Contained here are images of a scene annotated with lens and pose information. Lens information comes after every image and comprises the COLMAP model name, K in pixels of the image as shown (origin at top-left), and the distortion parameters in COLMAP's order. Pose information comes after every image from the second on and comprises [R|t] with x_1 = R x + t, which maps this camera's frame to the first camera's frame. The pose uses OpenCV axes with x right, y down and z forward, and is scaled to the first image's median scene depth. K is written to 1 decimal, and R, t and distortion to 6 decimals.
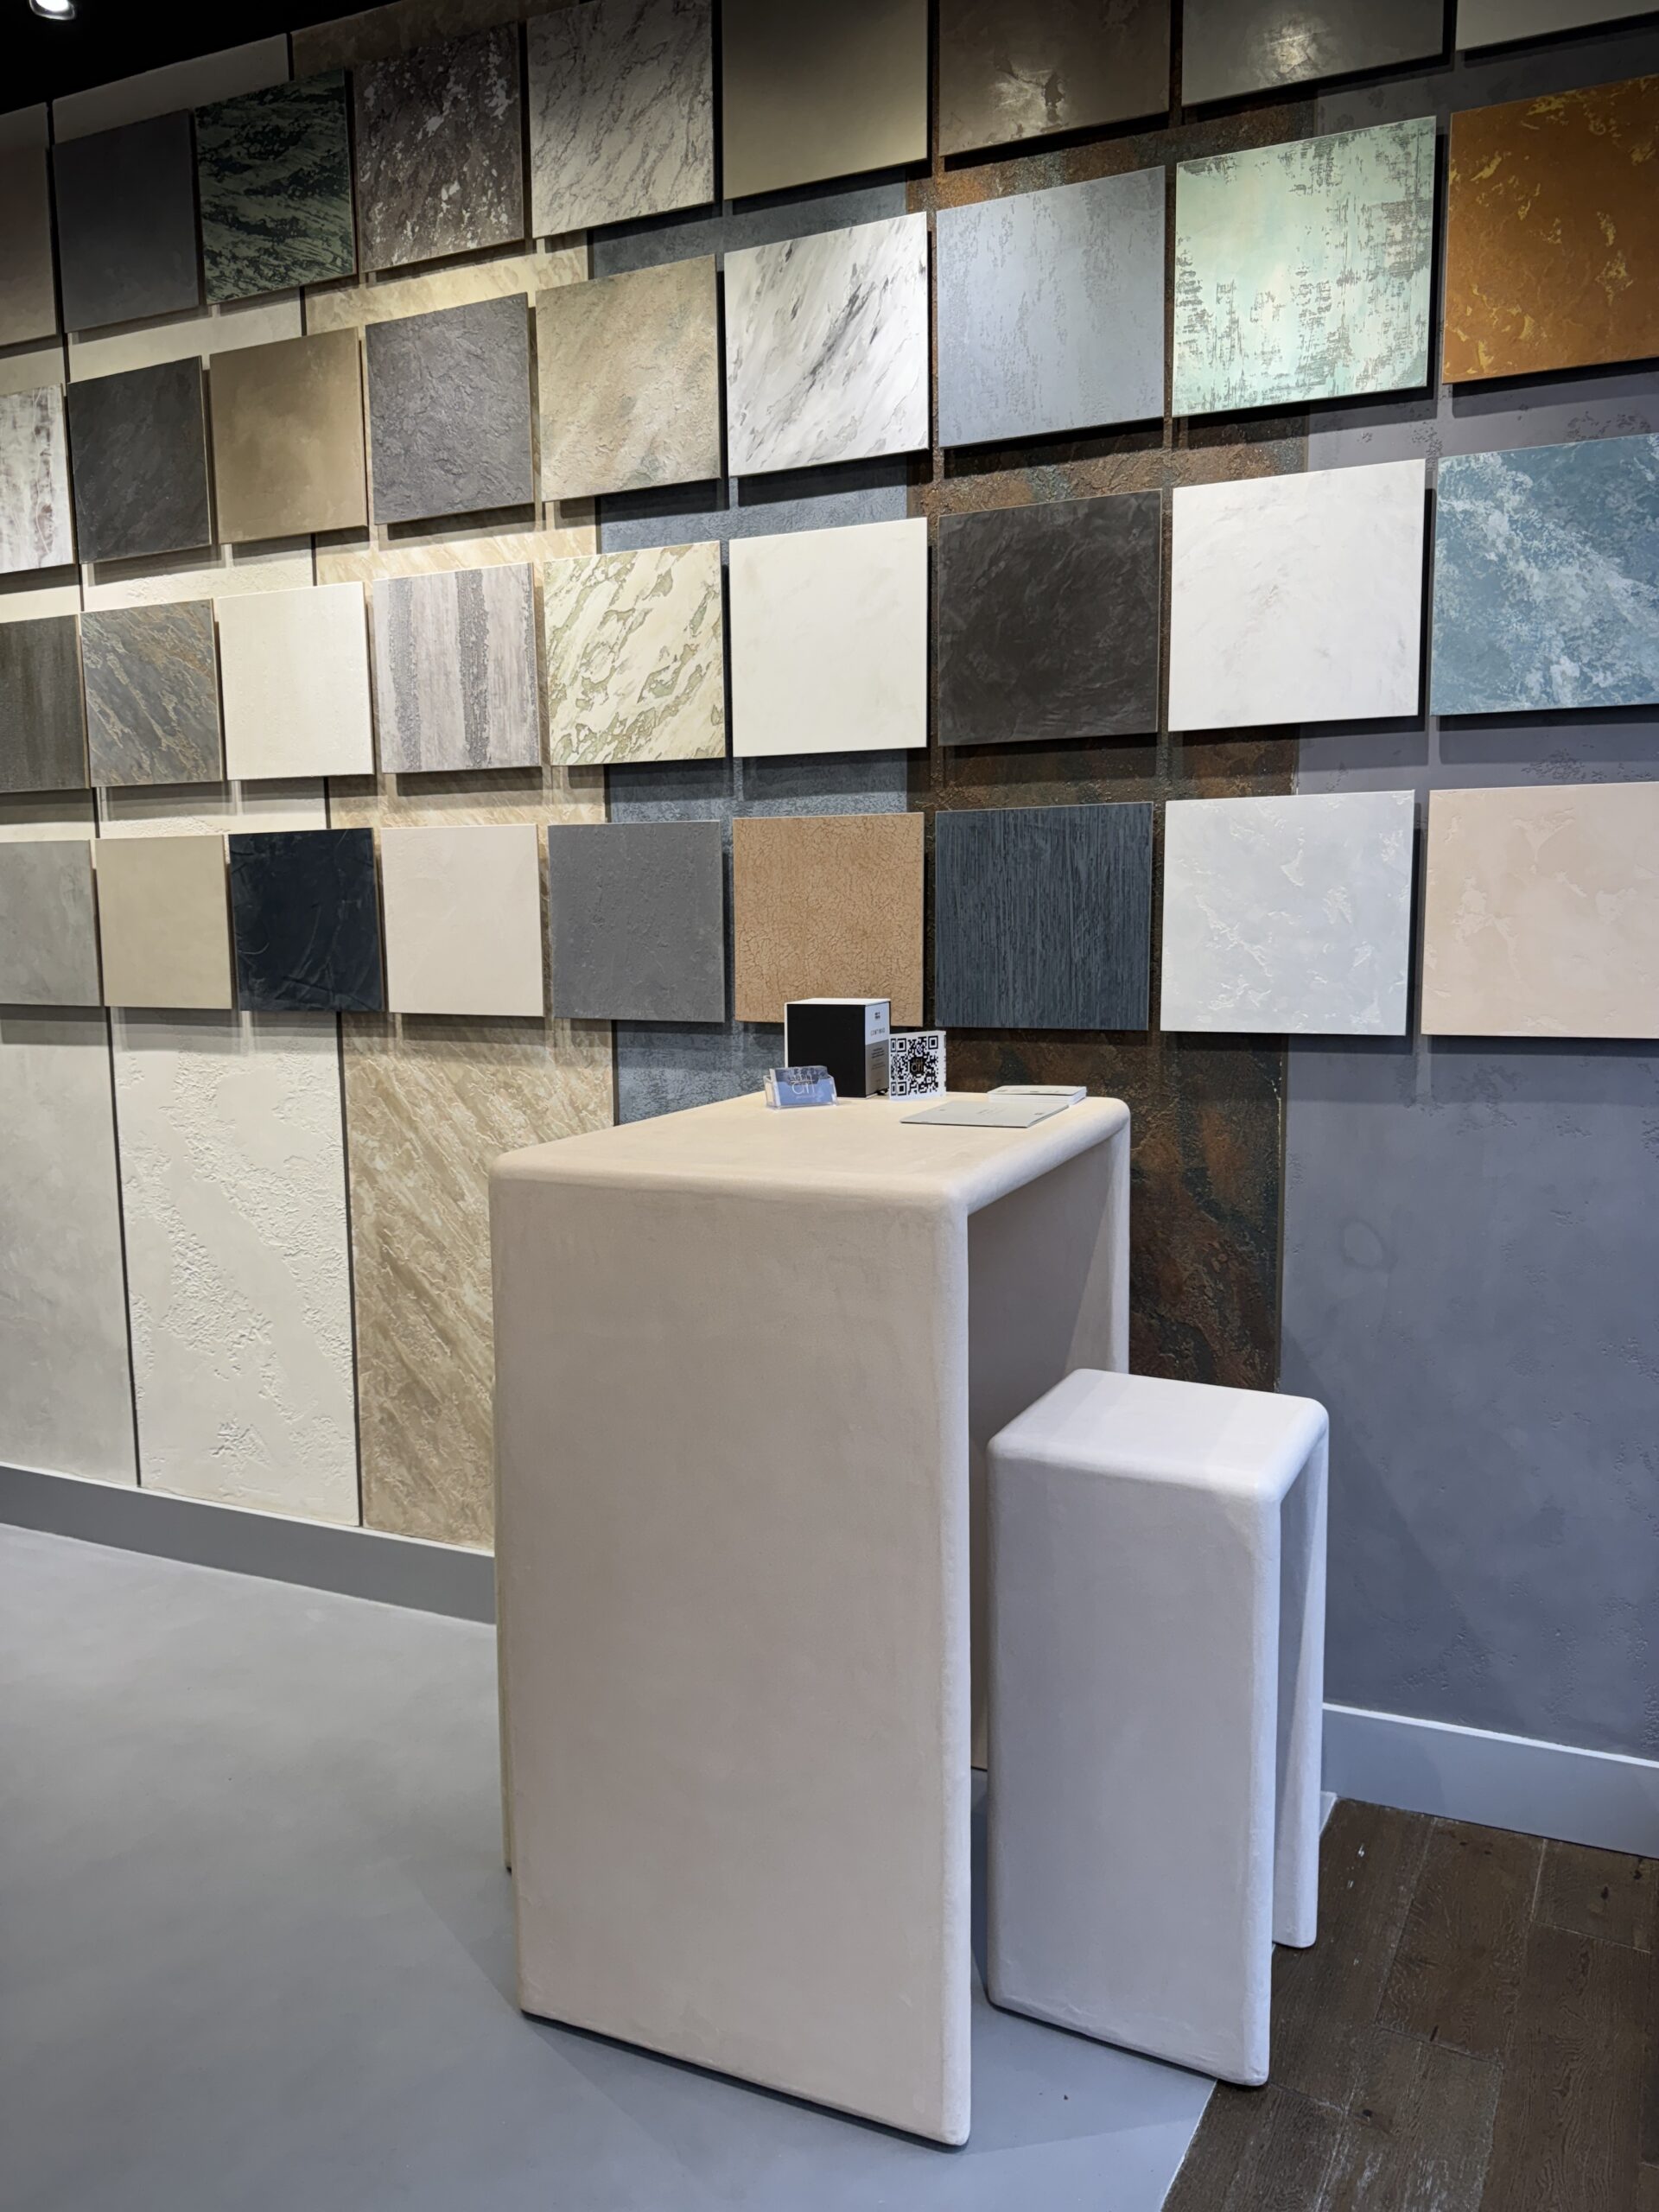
lens RADIAL K [[1557.3, 0, 829.5], [0, 1557.3, 1106.0], [0, 0, 1]] dist [0.156661, -0.180982]
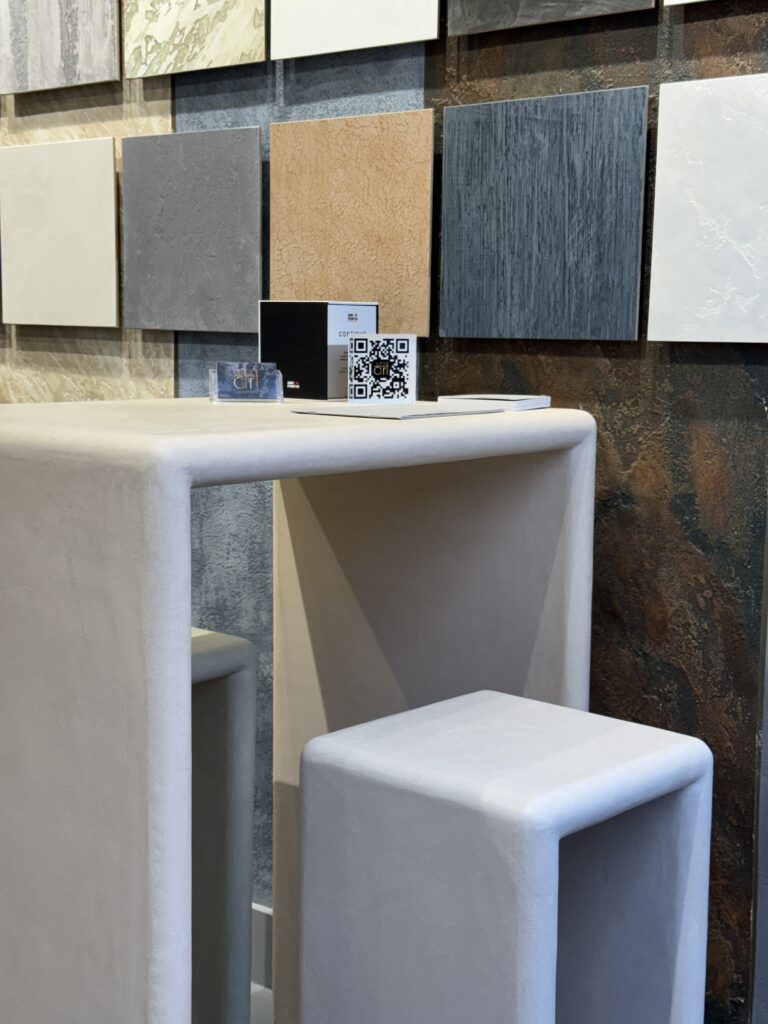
lens RADIAL K [[1445.8, 0, 384.0], [0, 1445.8, 512.0], [0, 0, 1]] dist [0.222856, -0.589466]
pose [[0.964627, 0.058212, -0.257113, 0.260820], [-0.056065, 0.998304, 0.015678, 0.042703], [0.257589, -0.000708, 0.966254, 0.125225]]
